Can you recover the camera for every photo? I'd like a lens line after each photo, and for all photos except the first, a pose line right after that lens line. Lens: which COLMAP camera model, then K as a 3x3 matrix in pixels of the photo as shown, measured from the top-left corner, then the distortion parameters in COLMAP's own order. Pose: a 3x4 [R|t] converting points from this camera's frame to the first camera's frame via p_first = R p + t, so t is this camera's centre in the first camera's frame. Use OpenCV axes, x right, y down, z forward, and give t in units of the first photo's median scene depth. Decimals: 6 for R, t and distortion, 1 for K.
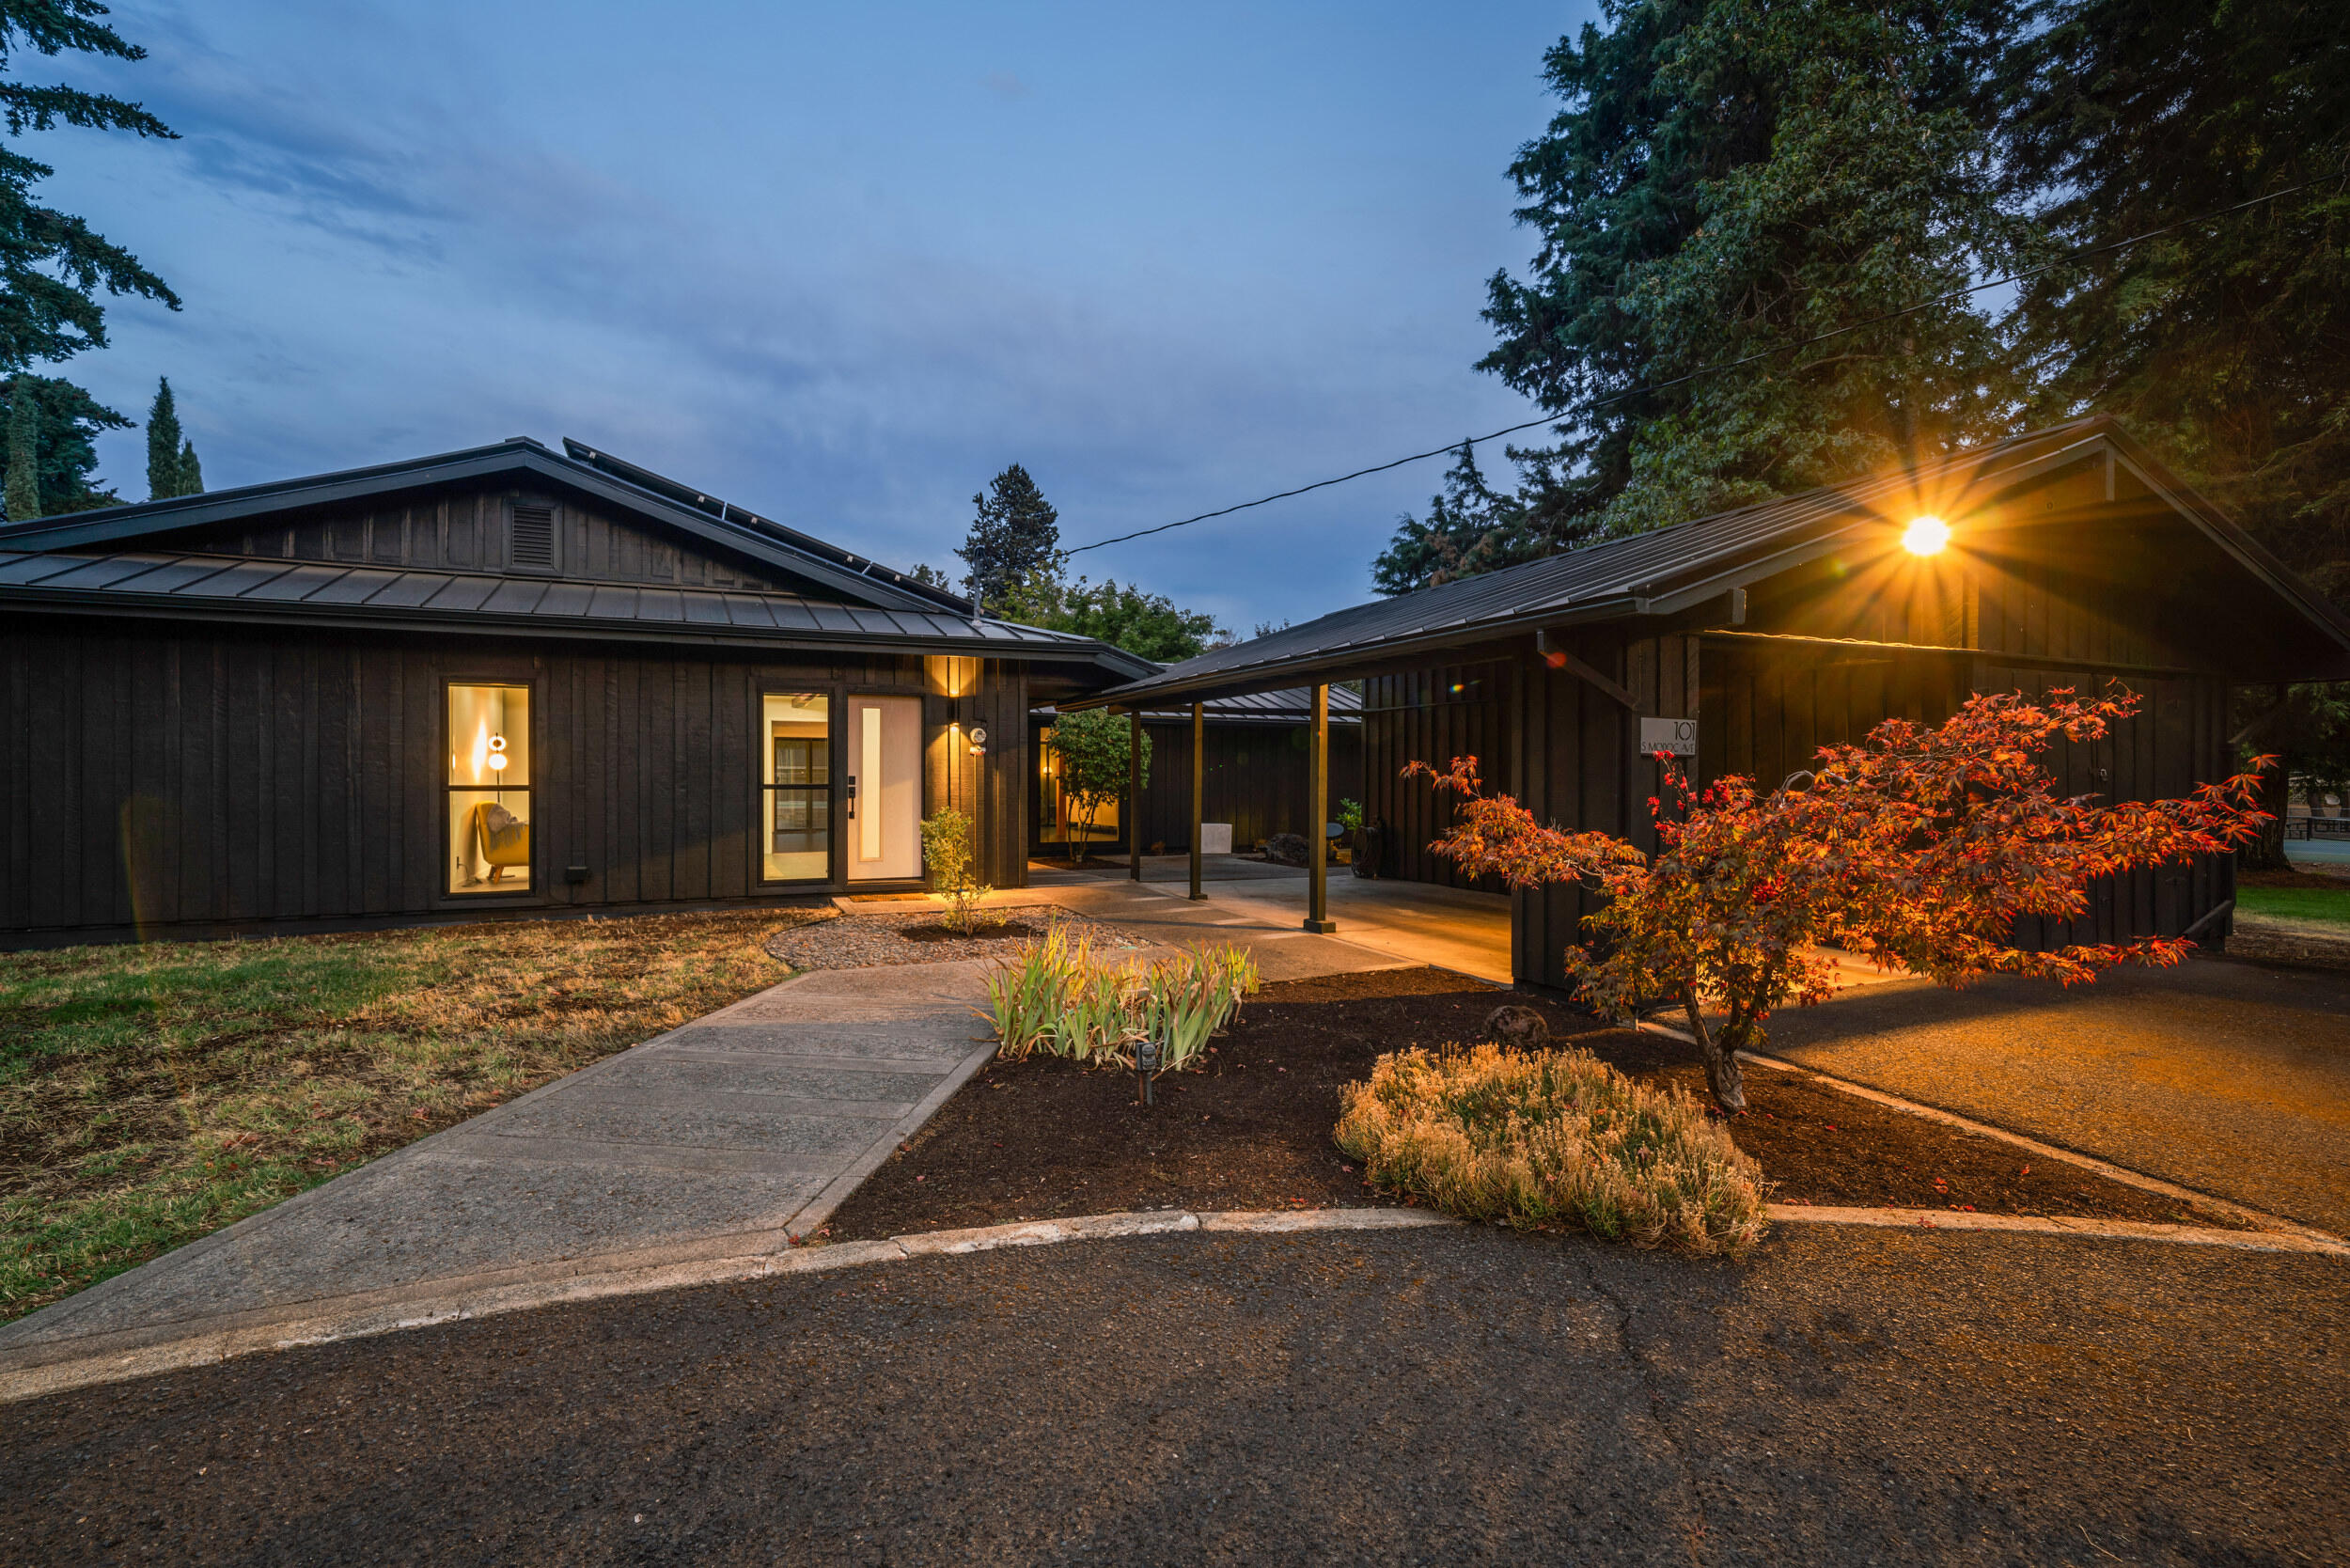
lens RADIAL K [[1102.0, 0, 1175.0], [0, 1102.0, 784.0], [0, 0, 1]] dist [-0.002853, 0.009693]
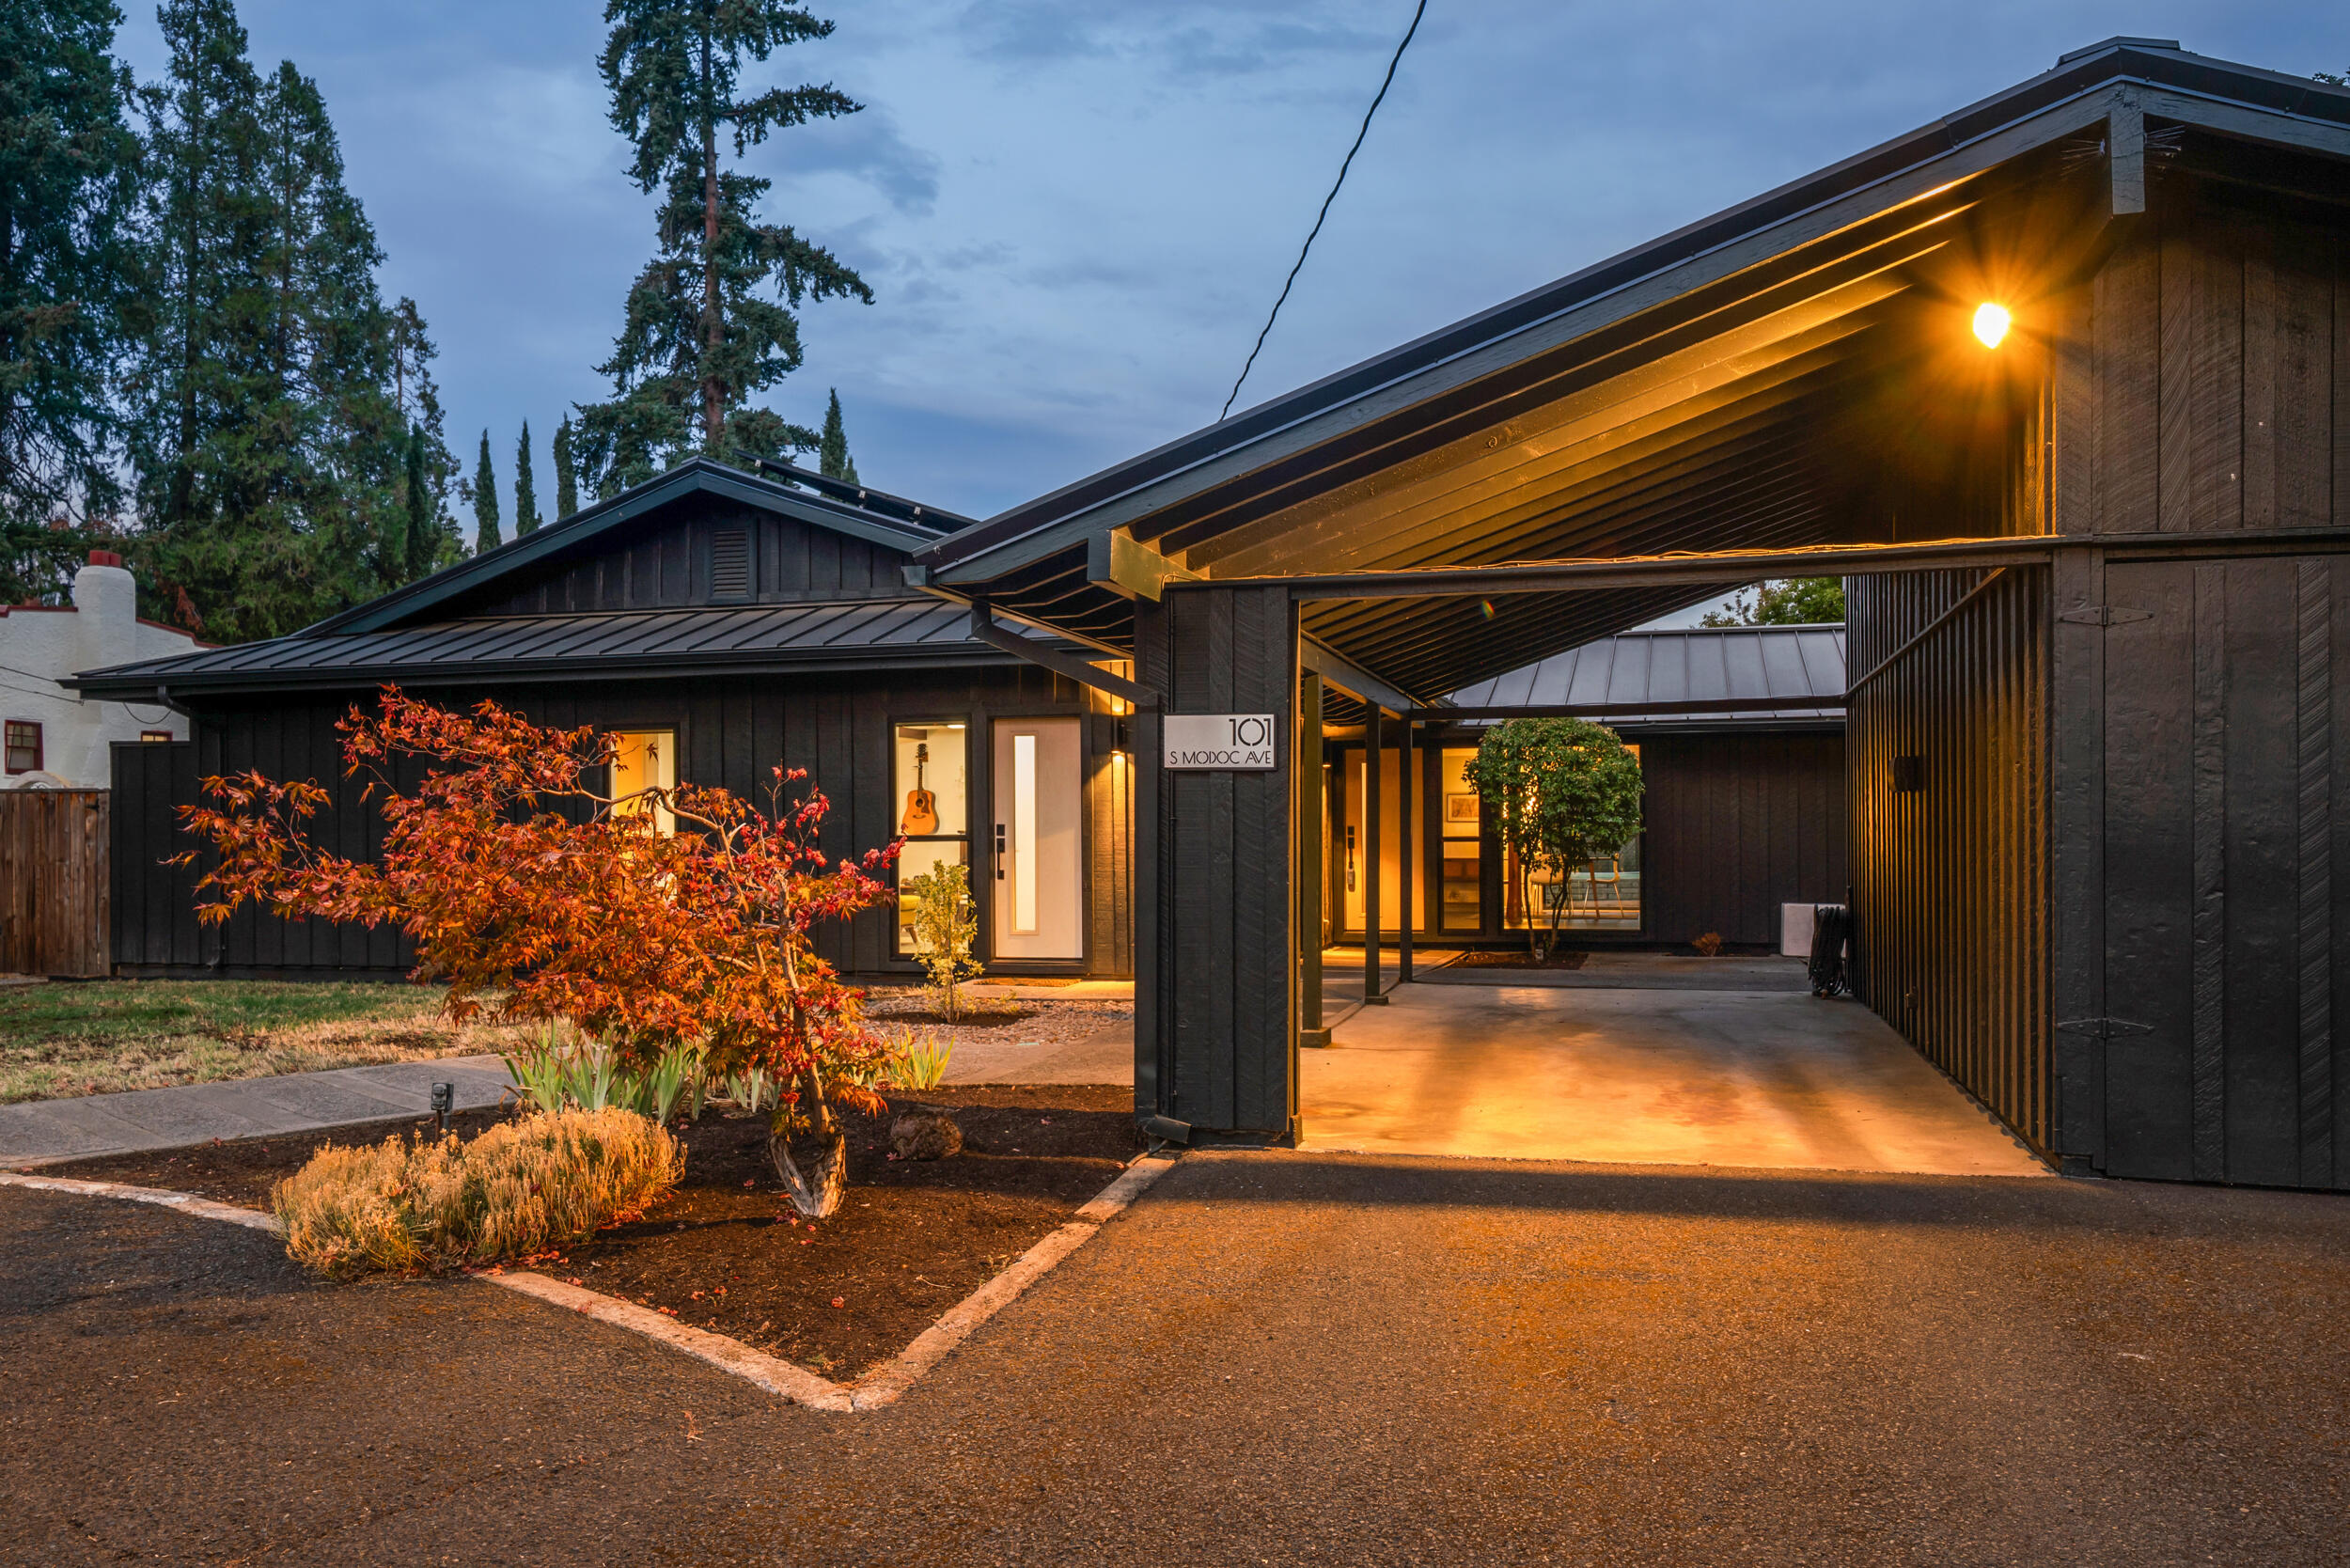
lens RADIAL K [[1894.3, 0, 1167.1], [0, 1894.3, 855.3], [0, 0, 1]] dist [0.002789, 0.005741]
pose [[0.761485, -0.004791, -0.648164, 0.263060], [0.006807, 0.999977, 0.000606, 0.005755], [0.648146, -0.004874, 0.761500, 0.021611]]
